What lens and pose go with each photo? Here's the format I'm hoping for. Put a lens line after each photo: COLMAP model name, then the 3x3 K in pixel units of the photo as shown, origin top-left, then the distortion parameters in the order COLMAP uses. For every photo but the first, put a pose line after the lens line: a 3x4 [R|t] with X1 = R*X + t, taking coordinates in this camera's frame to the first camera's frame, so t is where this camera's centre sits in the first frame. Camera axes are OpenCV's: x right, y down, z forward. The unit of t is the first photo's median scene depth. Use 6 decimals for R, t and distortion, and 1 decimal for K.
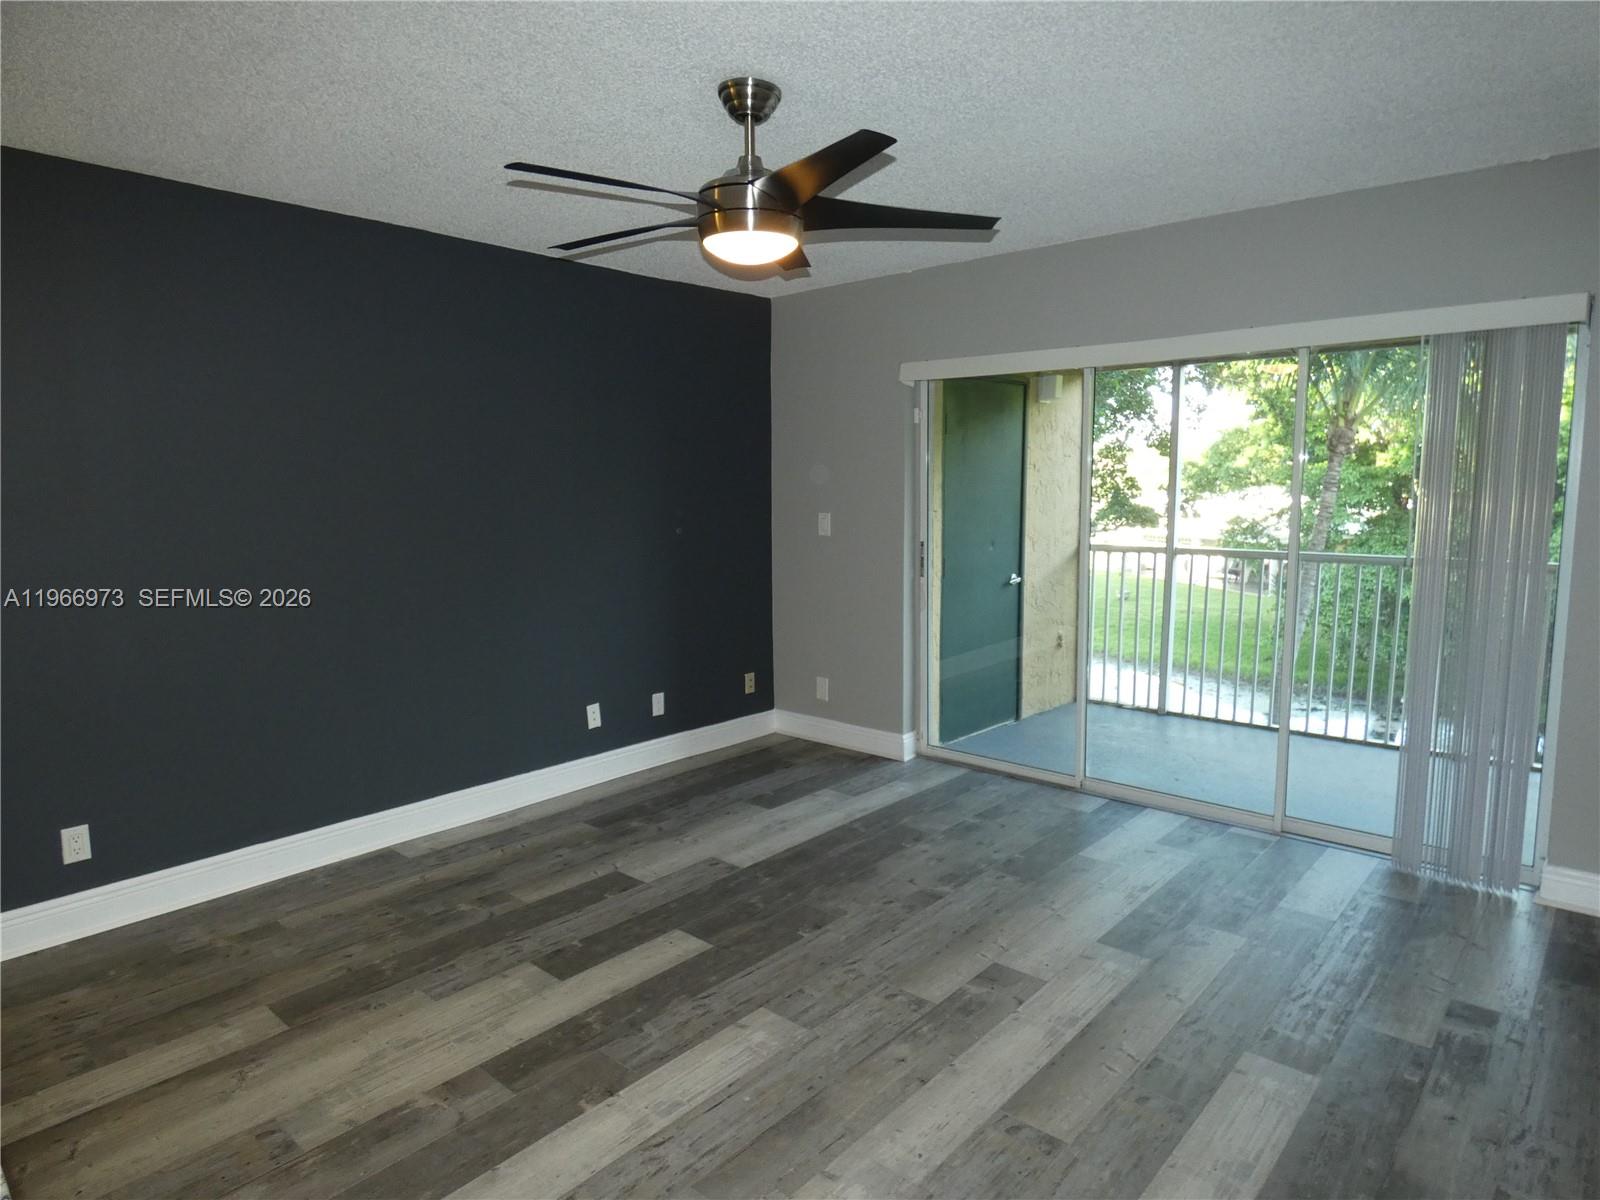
lens RADIAL K [[961.0, 0, 795.6], [0, 961.0, 598.5], [0, 0, 1]] dist [-0.009035, -0.006933]
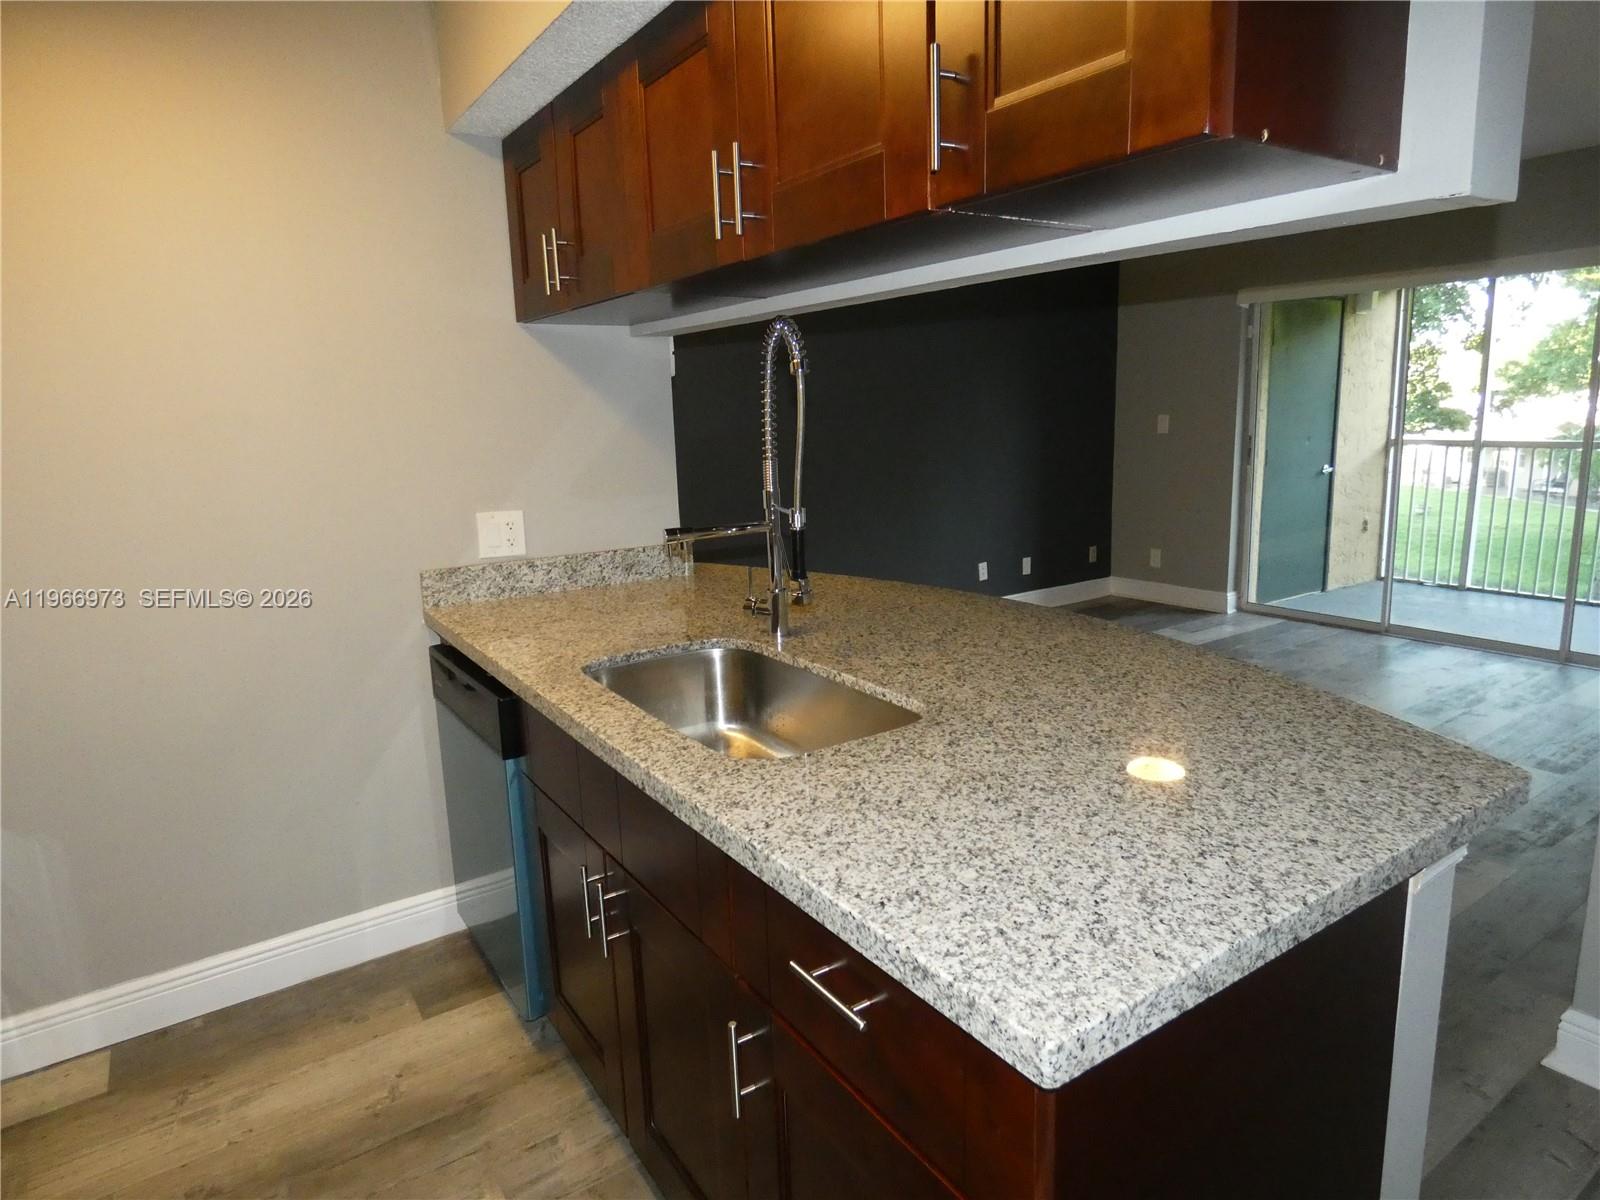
lens RADIAL K [[961.0, 0, 804.3], [0, 961.0, 597.5], [0, 0, 1]] dist [-0.009035, -0.006933]
pose [[0.970686, 0.020151, -0.239505, -0.103639], [-0.000526, 0.996655, 0.081726, 0.039169], [0.240351, -0.079204, 0.967449, -0.283791]]
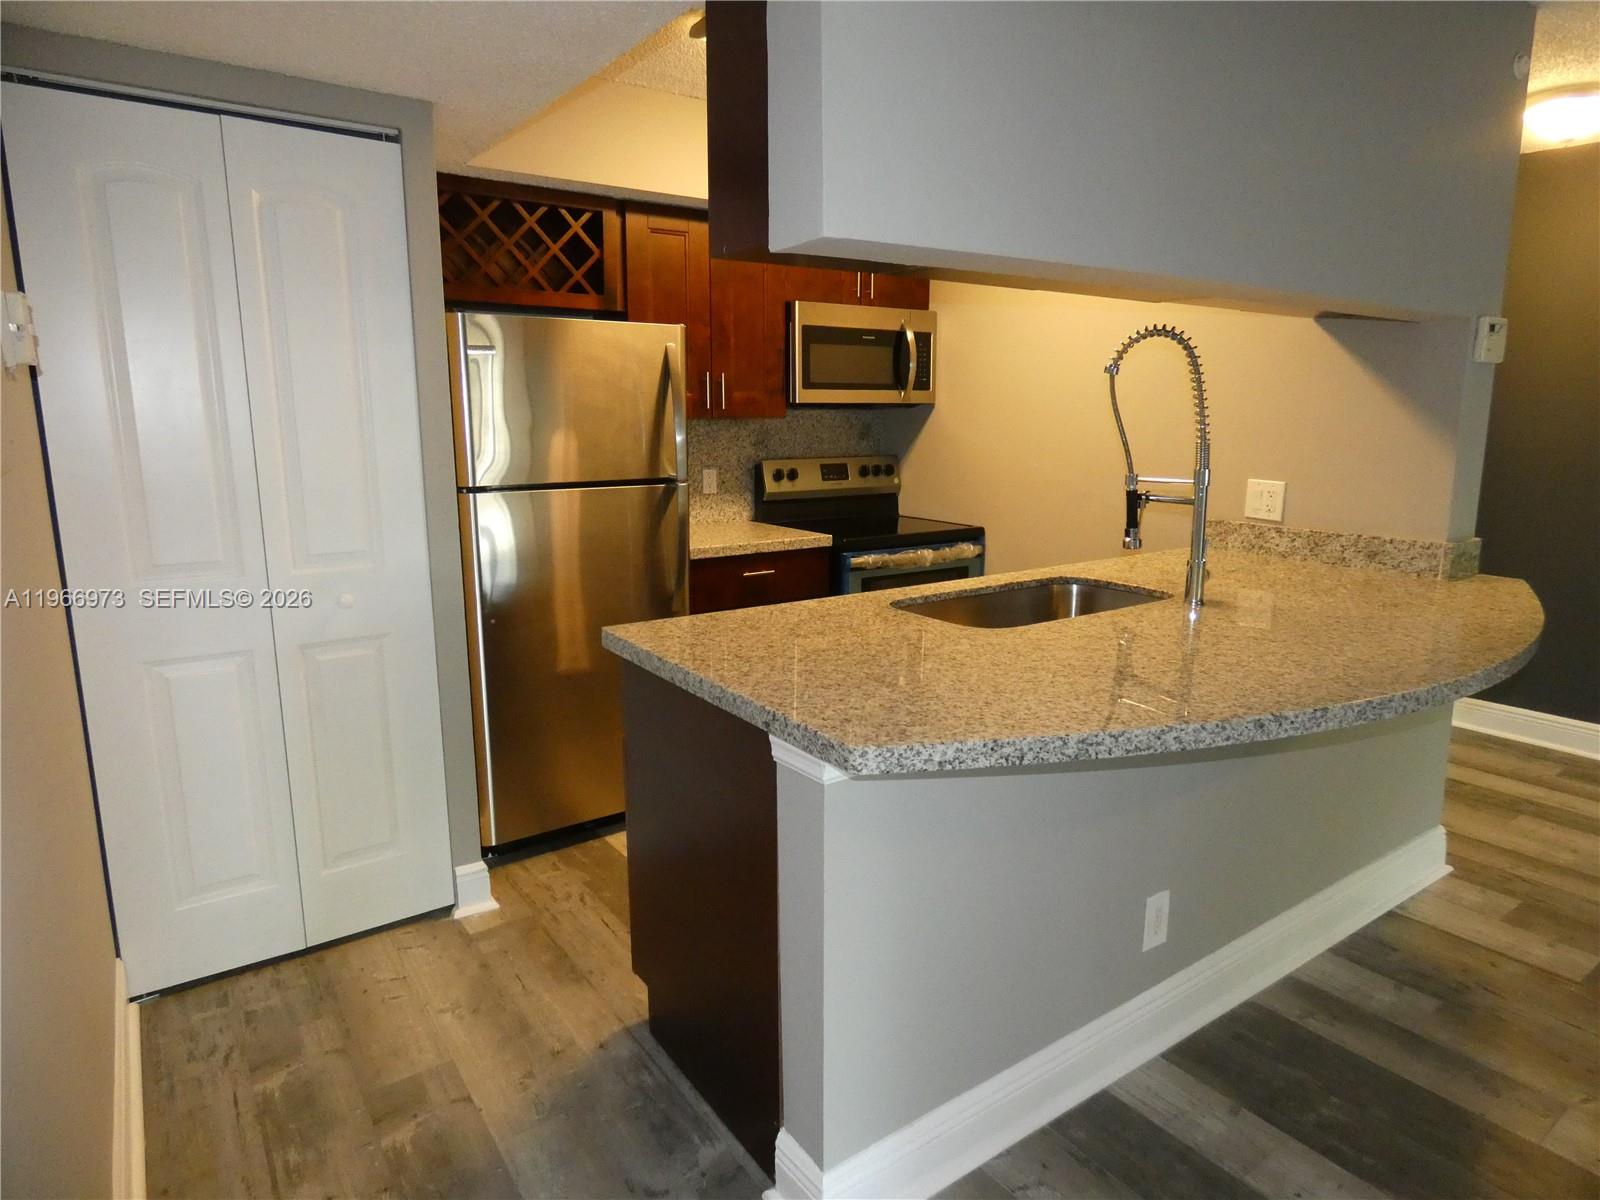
lens RADIAL K [[961.0, 0, 797.7], [0, 961.0, 597.8], [0, 0, 1]] dist [-0.009035, -0.006933]
pose [[-0.233736, 0.190916, -0.953372, 0.858019], [-0.119276, 0.967497, 0.222987, -0.041254], [0.964956, 0.165835, -0.203367, 0.526272]]
